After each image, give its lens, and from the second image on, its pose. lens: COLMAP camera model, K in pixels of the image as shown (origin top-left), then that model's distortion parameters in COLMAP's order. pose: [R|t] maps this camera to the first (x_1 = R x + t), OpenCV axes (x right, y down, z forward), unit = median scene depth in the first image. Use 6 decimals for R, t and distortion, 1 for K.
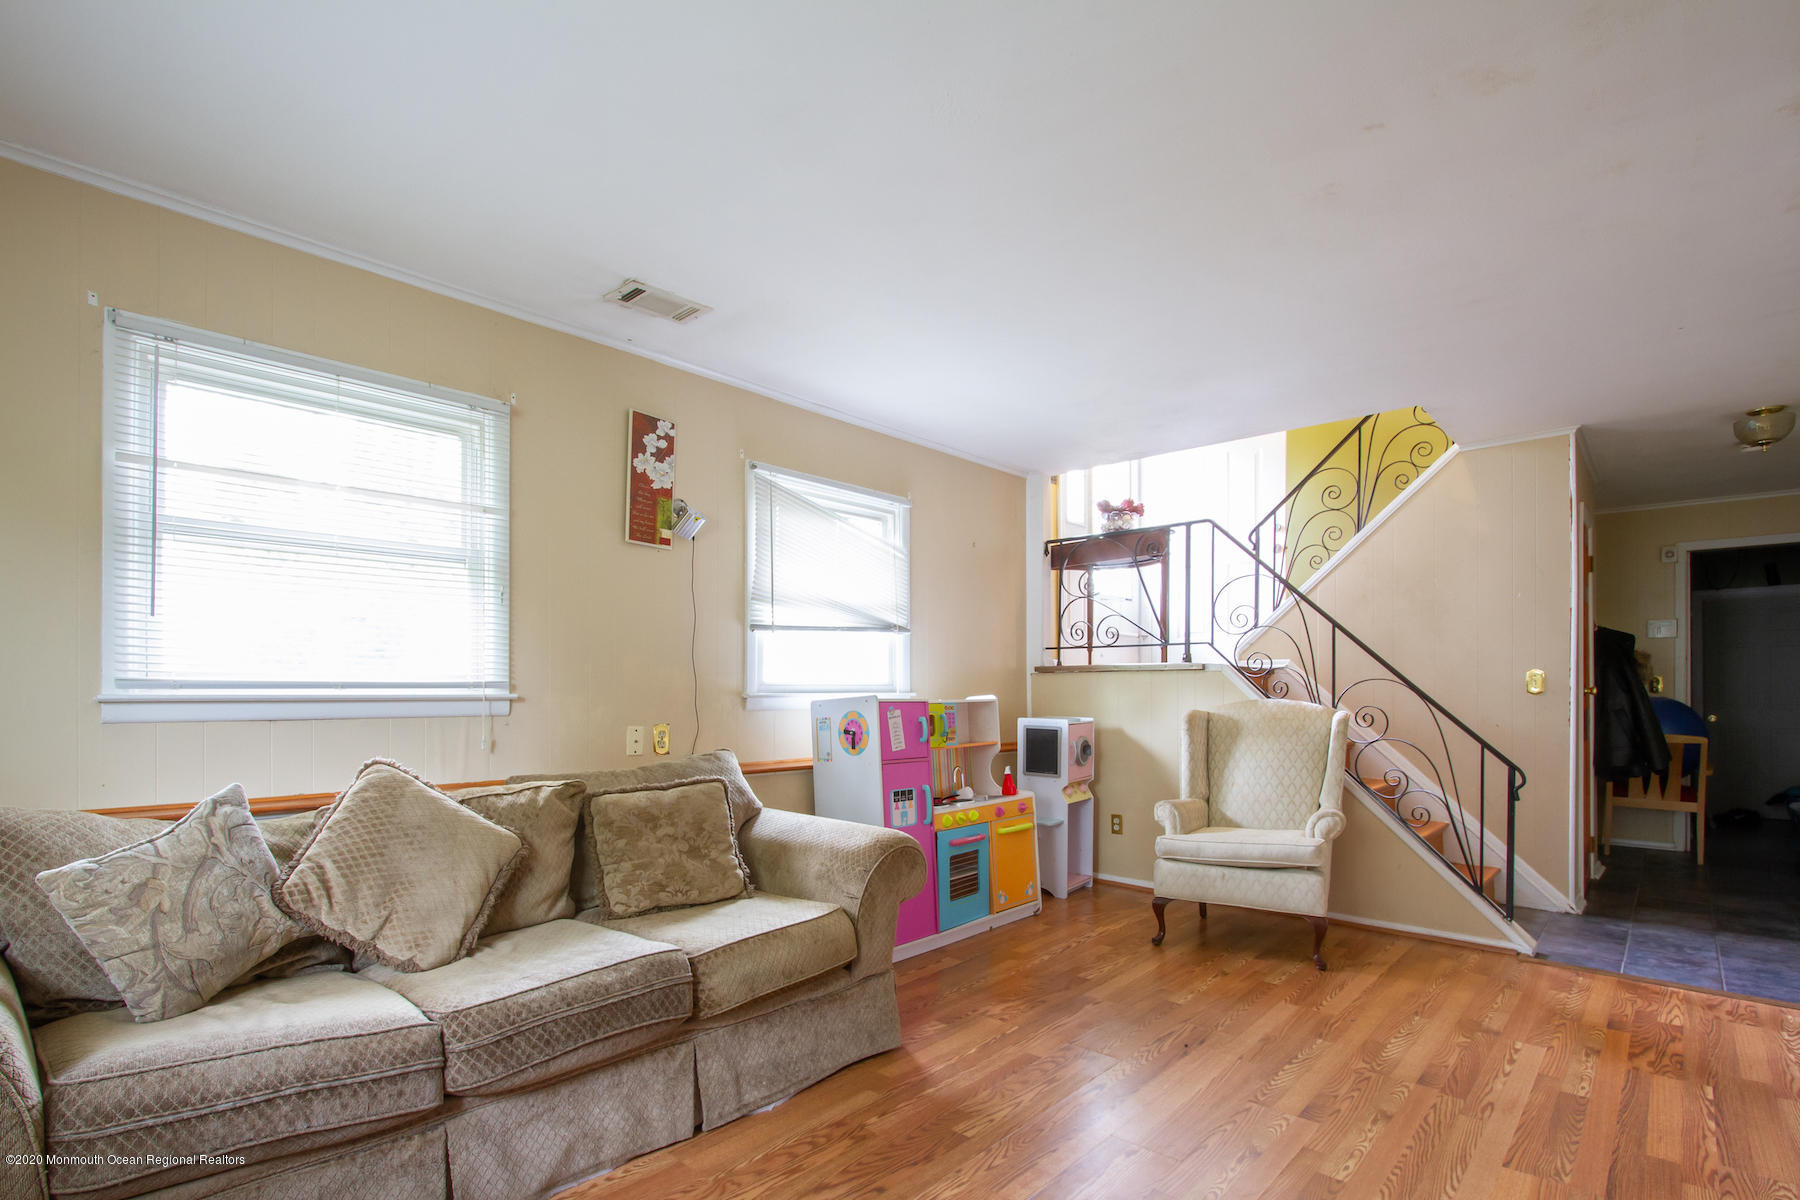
lens RADIAL K [[848.8, 0, 916.4], [0, 848.8, 689.7], [0, 0, 1]] dist [-0.011739, 0.000719]
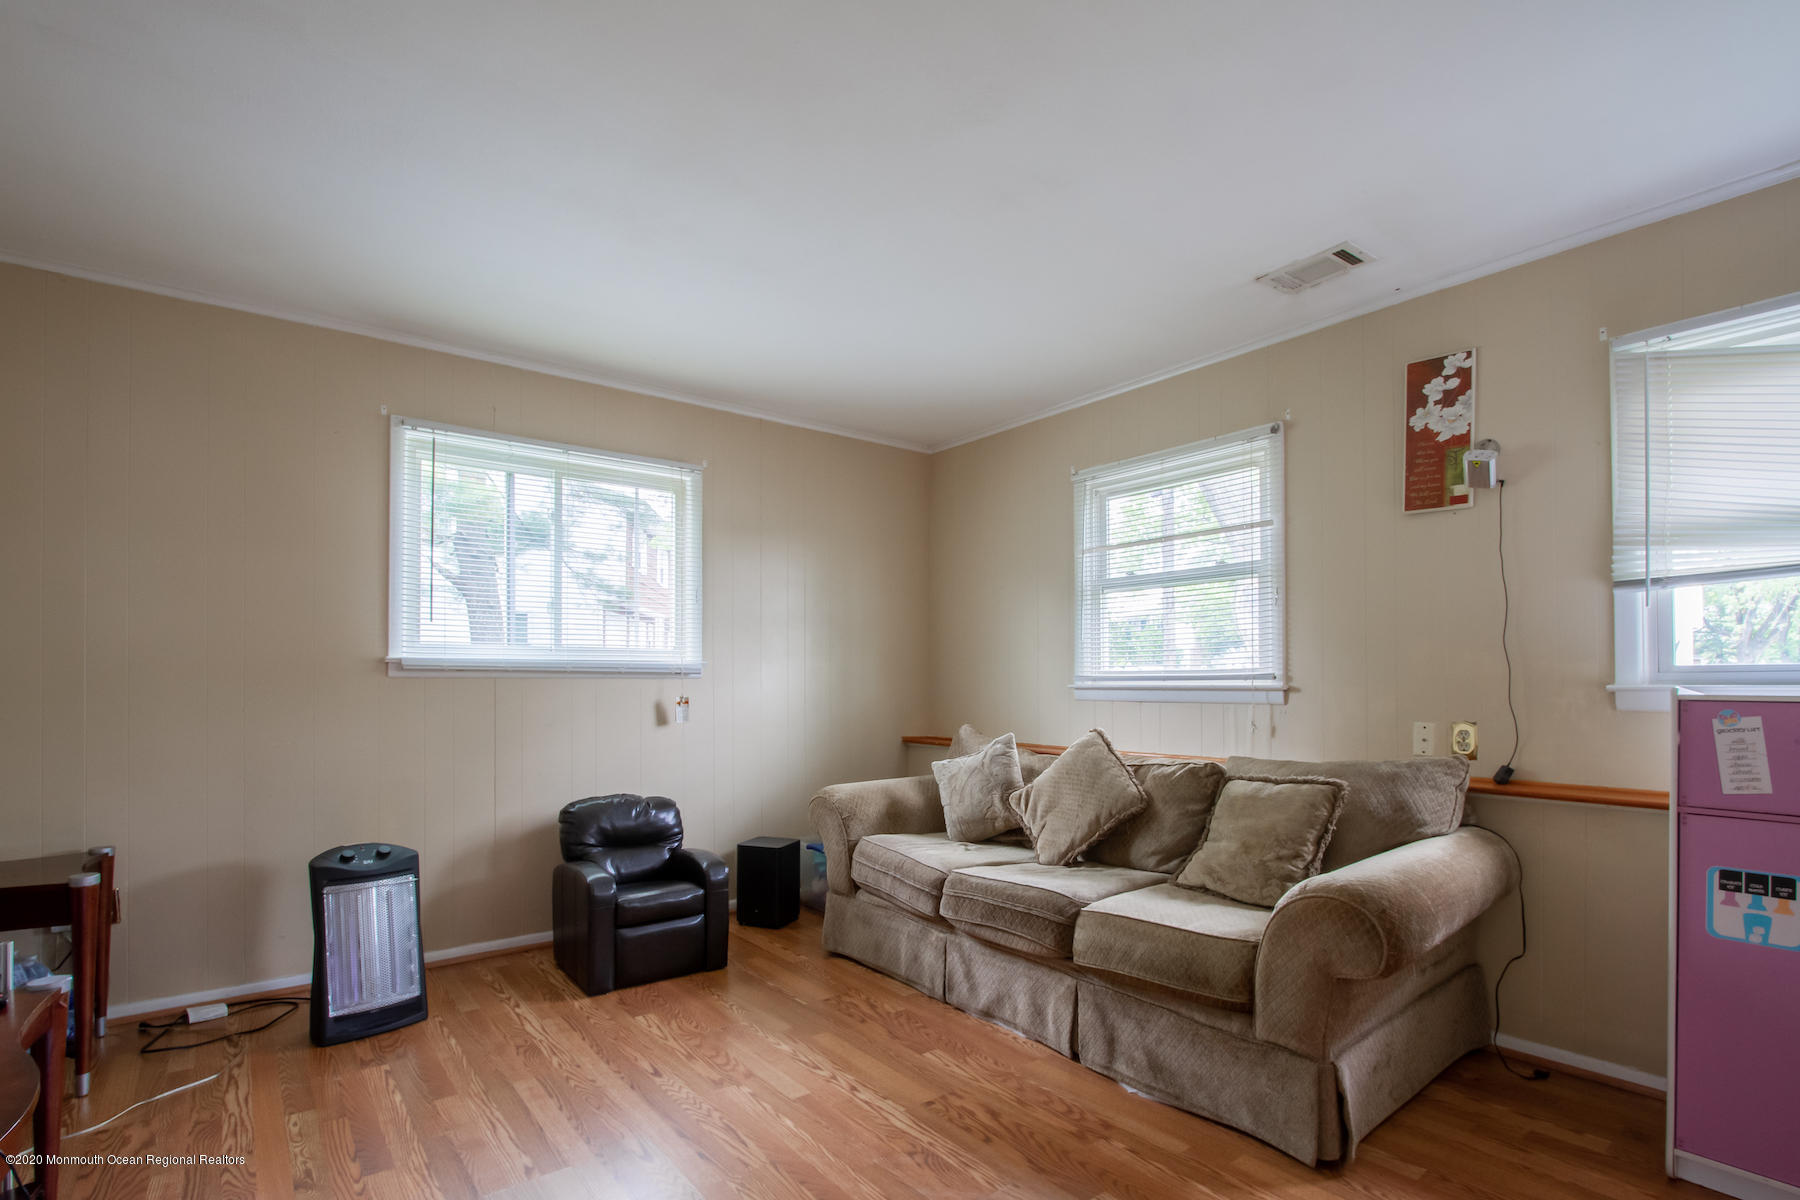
lens RADIAL K [[848.8, 0, 922.3], [0, 848.8, 682.6], [0, 0, 1]] dist [-0.011739, 0.000719]
pose [[-0.138692, -0.001421, -0.990335, 0.604597], [0.003088, 0.999993, -0.001867, 0.002215], [0.990331, -0.003317, -0.138687, 0.617788]]
